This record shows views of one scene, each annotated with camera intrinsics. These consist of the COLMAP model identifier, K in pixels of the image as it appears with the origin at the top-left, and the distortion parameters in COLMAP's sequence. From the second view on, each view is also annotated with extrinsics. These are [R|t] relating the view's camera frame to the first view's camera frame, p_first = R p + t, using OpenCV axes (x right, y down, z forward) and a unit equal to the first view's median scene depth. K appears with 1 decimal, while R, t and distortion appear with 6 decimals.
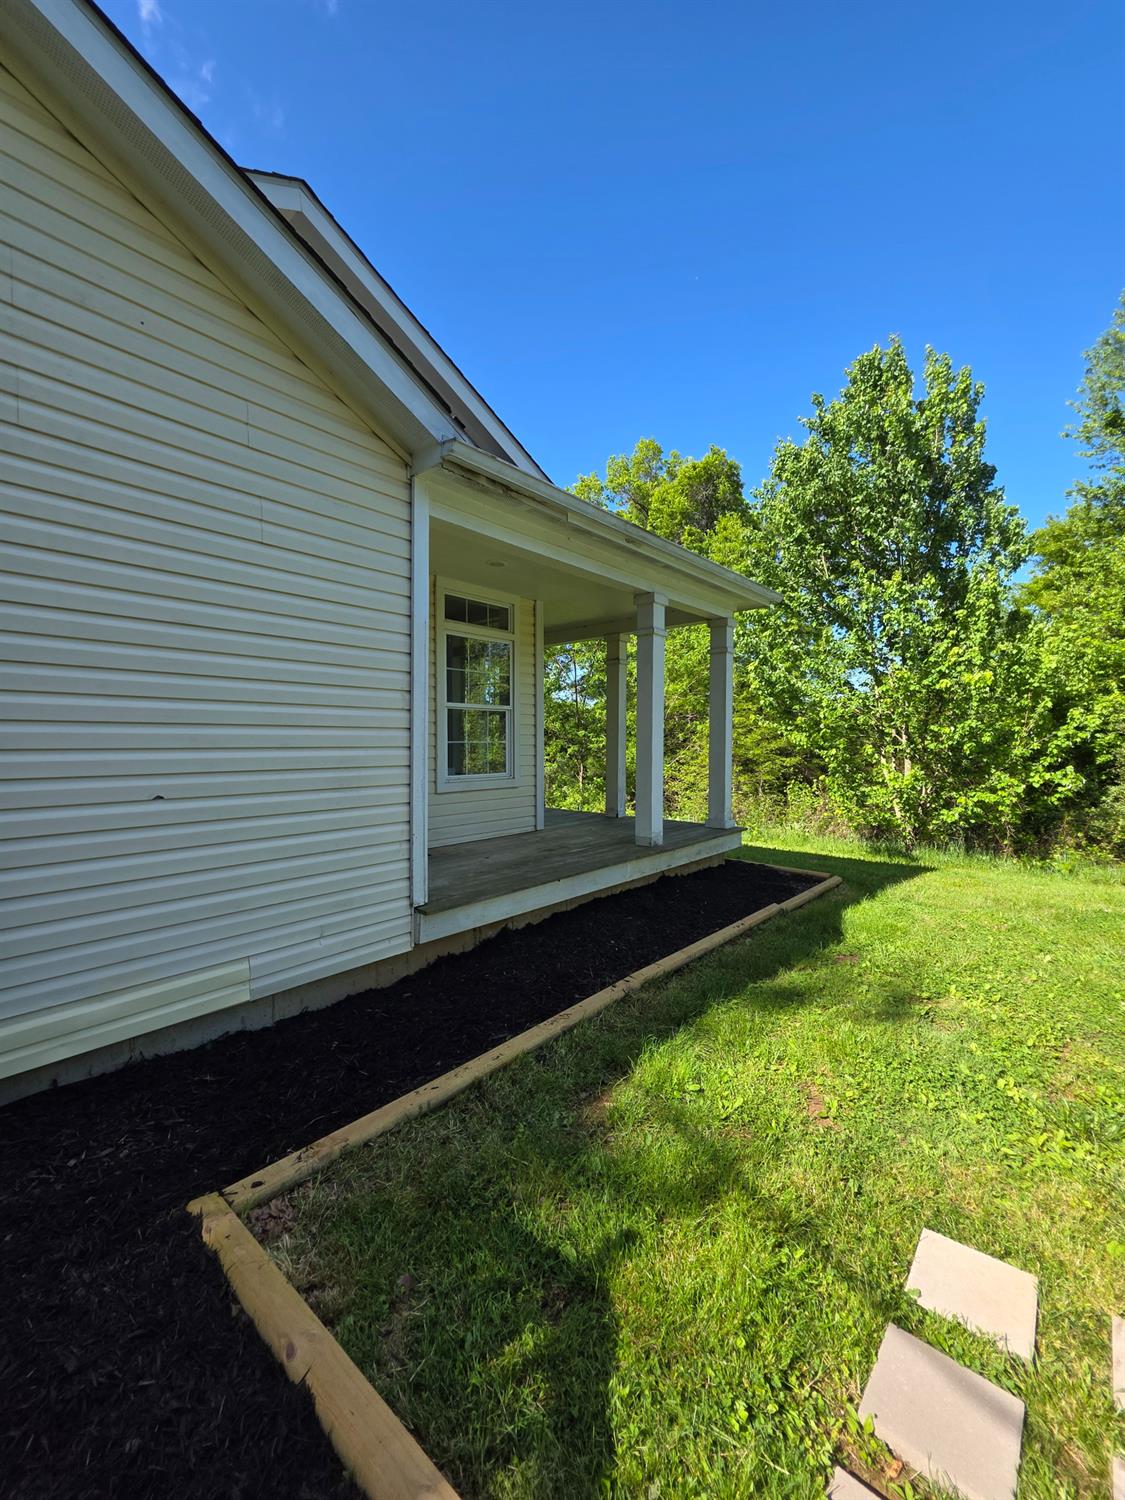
lens RADIAL K [[598.6, 0, 562.5], [0, 598.6, 750.0], [0, 0, 1]] dist [0.001199, 0.000107]
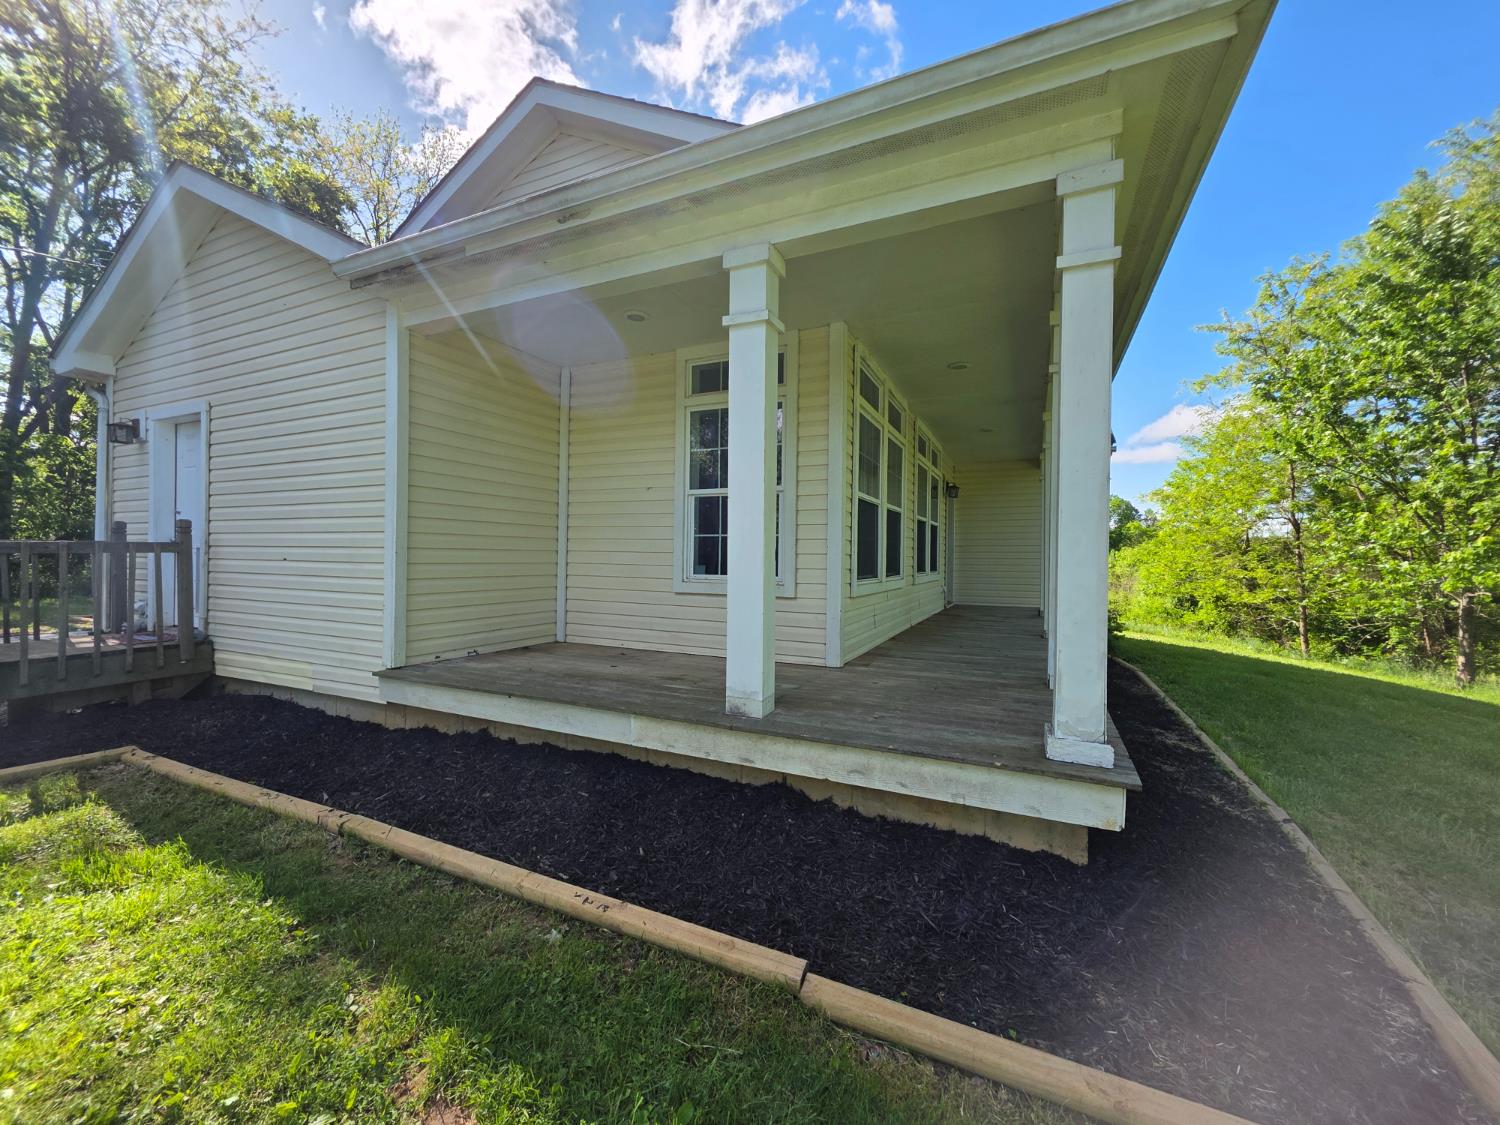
lens RADIAL K [[598.6, 0, 750.0], [0, 598.6, 562.5], [0, 0, 1]] dist [0.001199, 0.000107]
pose [[0.272711, 0.014832, -0.961982, 0.884839], [-0.024684, 0.999660, 0.008415, 0.021740], [0.961779, 0.021451, 0.272985, 1.119916]]
